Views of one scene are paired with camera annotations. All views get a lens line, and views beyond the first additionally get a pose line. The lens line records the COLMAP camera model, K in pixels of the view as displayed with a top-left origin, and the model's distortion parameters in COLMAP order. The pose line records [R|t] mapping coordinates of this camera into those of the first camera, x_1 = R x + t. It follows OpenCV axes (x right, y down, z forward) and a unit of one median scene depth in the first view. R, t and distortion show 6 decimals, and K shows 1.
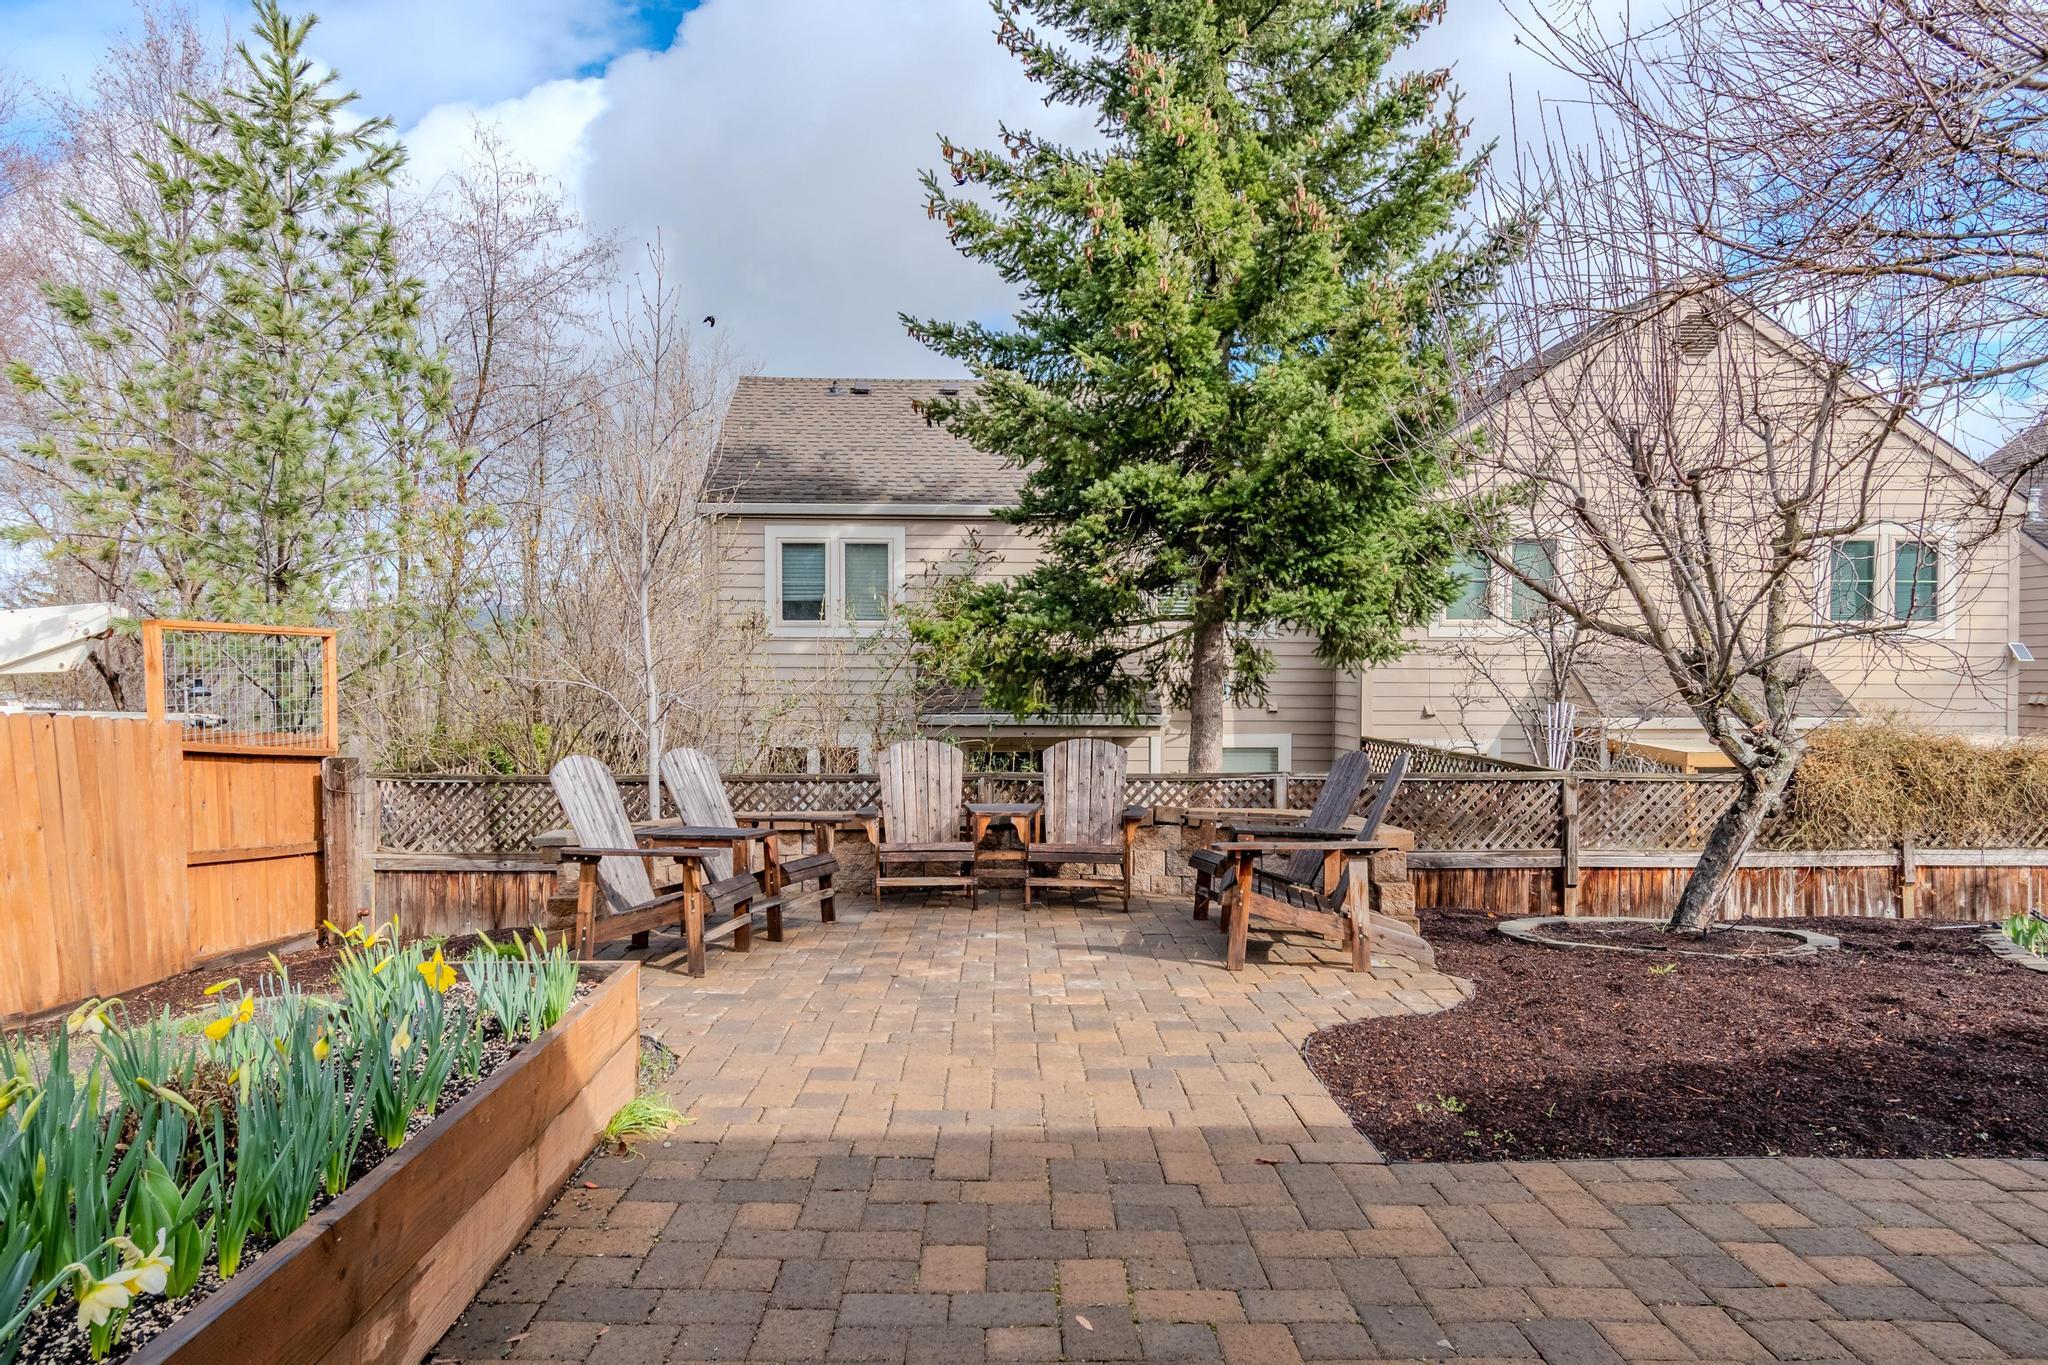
lens RADIAL K [[1355.7, 0, 1026.4], [0, 1355.7, 680.7], [0, 0, 1]] dist [-0.000548, -0.000052]
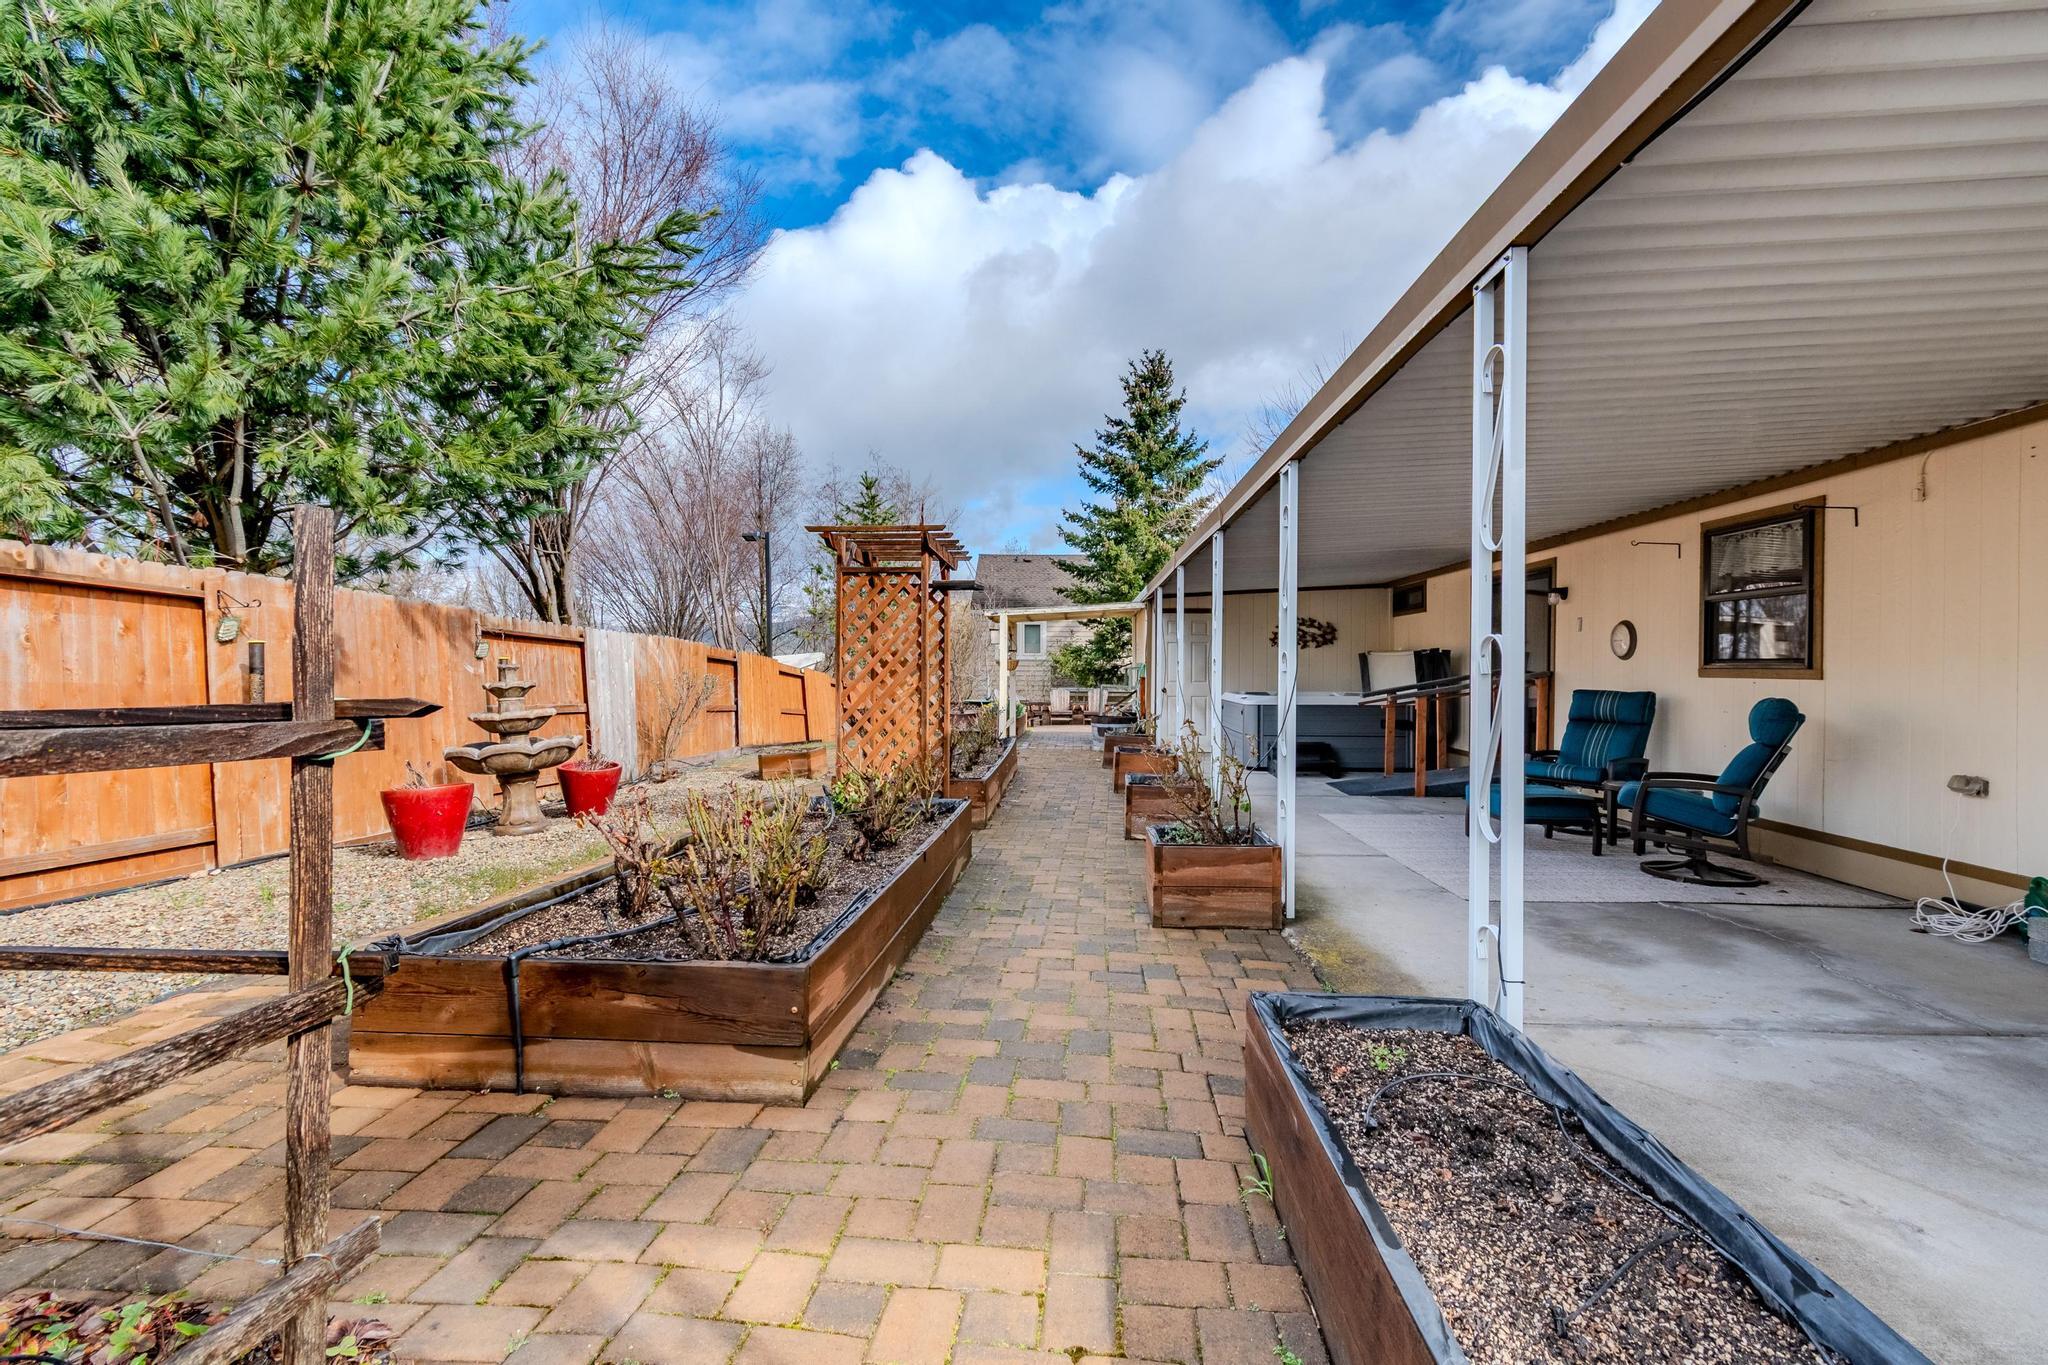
lens RADIAL K [[891.9, 0, 1029.6], [0, 891.9, 678.6], [0, 0, 1]] dist [0.001249, 0.000160]
pose [[0.996585, 0.001763, -0.082556, 0.035891], [-0.001681, 0.999998, 0.001055, 0.006622], [0.082558, -0.000913, 0.996586, -1.120381]]
